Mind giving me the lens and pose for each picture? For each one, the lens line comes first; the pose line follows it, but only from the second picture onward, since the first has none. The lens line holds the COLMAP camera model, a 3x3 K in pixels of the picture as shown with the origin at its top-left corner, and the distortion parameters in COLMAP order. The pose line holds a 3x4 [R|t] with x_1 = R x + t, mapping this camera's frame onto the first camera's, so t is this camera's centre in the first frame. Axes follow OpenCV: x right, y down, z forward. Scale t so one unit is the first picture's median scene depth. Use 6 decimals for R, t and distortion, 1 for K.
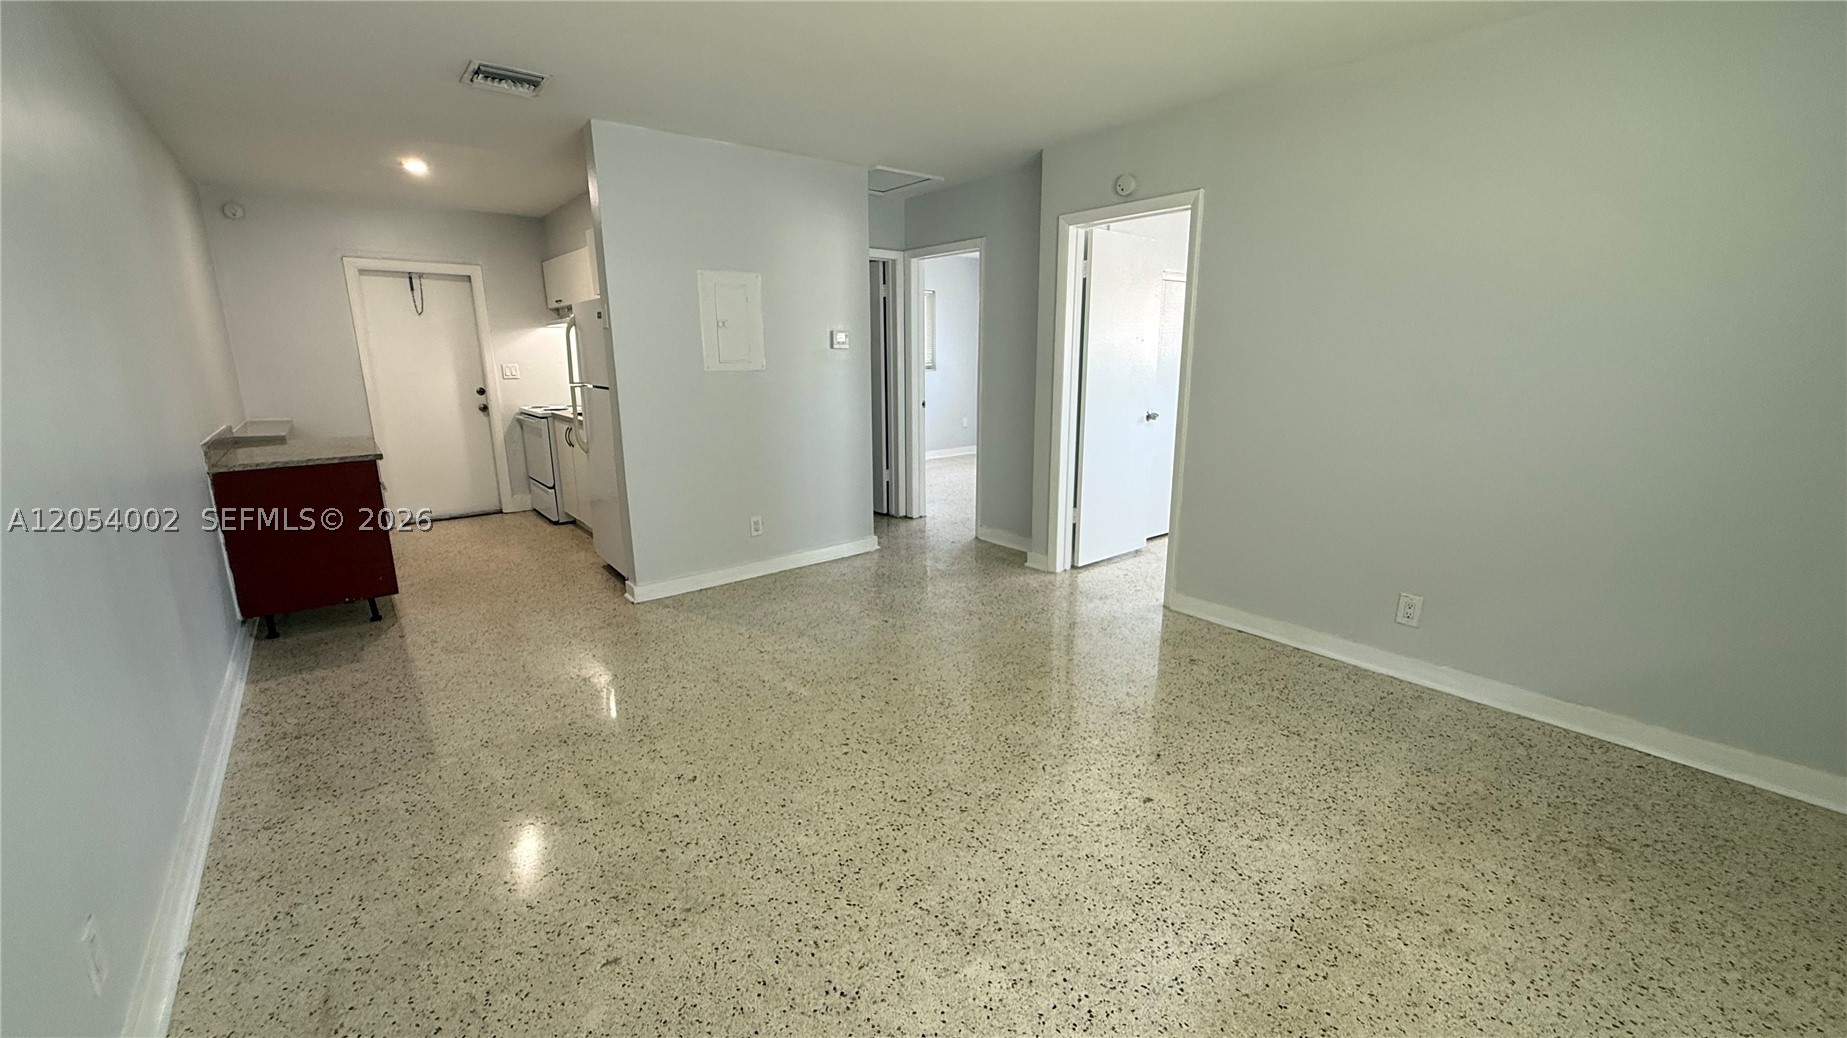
lens RADIAL K [[736.2, 0, 923.5], [0, 736.2, 519.0], [0, 0, 1]] dist [0.000635, 0.000004]
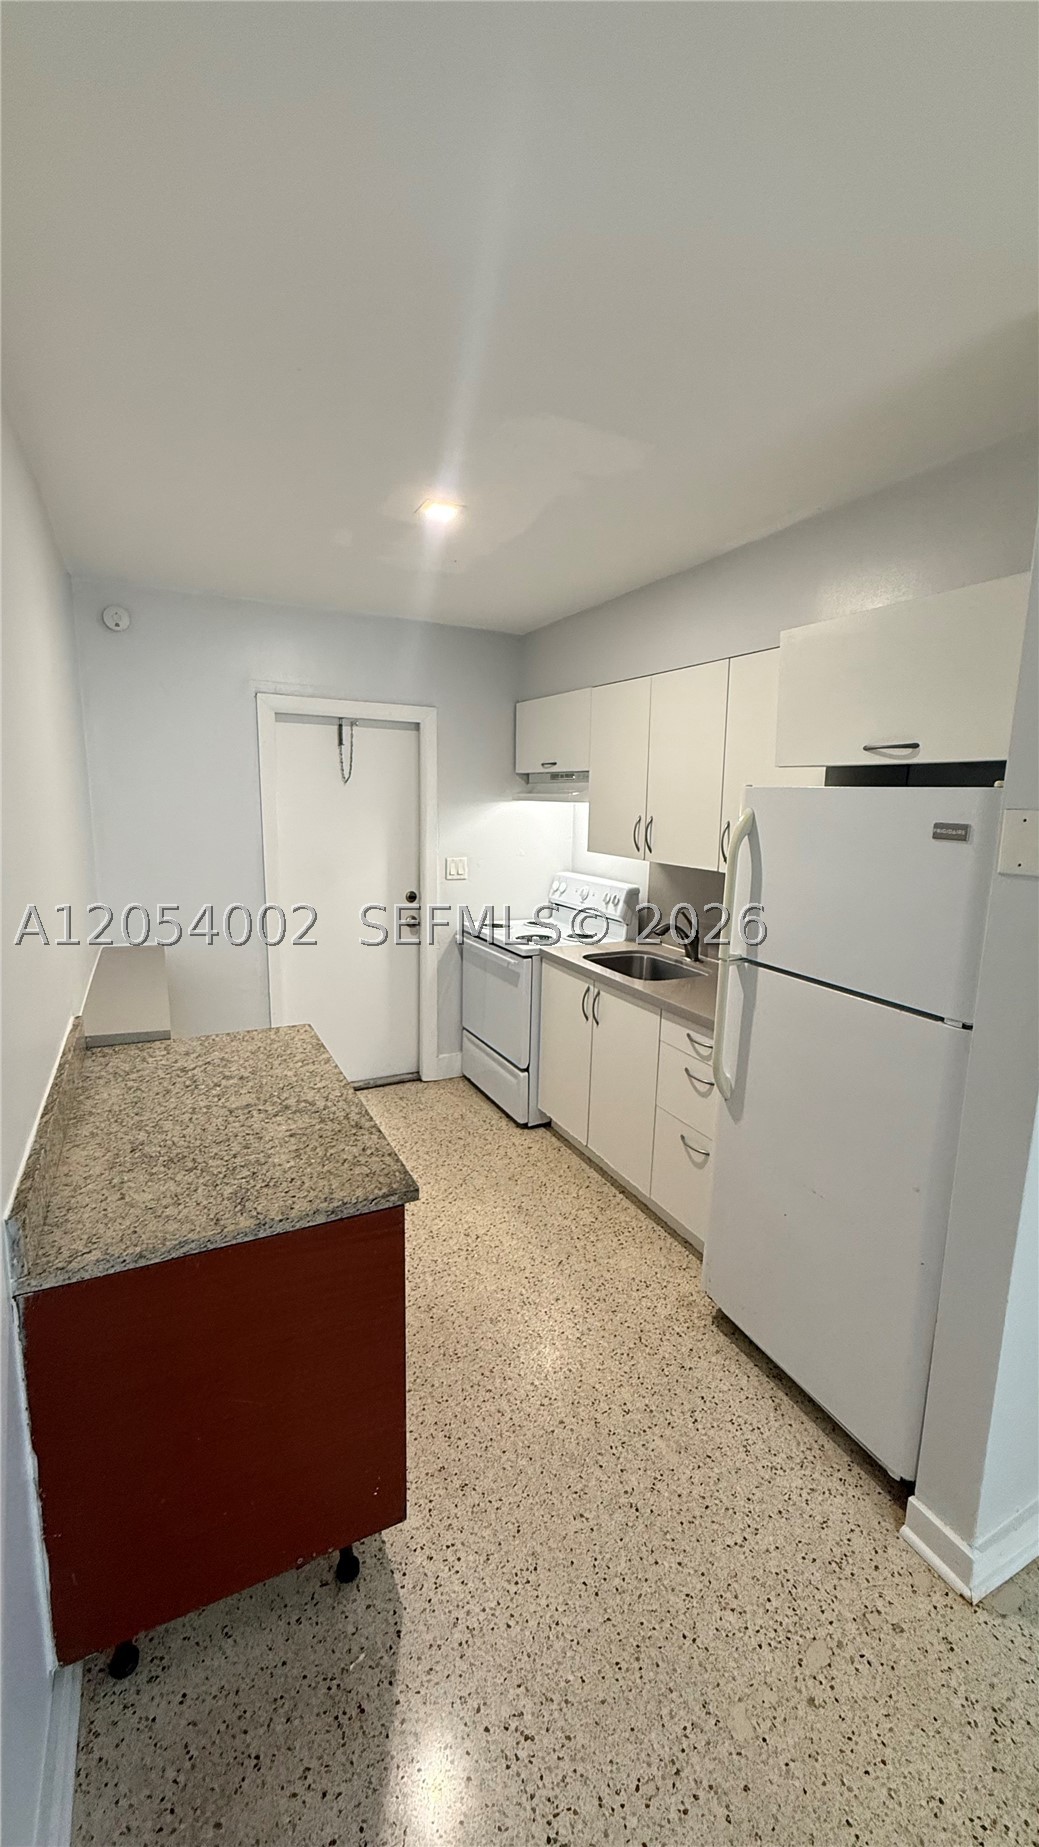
lens RADIAL K [[736.2, 0, 519.5], [0, 736.2, 923.5], [0, 0, 1]] dist [0.000635, 0.000004]
pose [[0.977029, 0.059616, -0.204600, -0.403922], [-0.070323, 0.996488, -0.045463, -0.137799], [0.201171, 0.058807, 0.977789, 0.415859]]
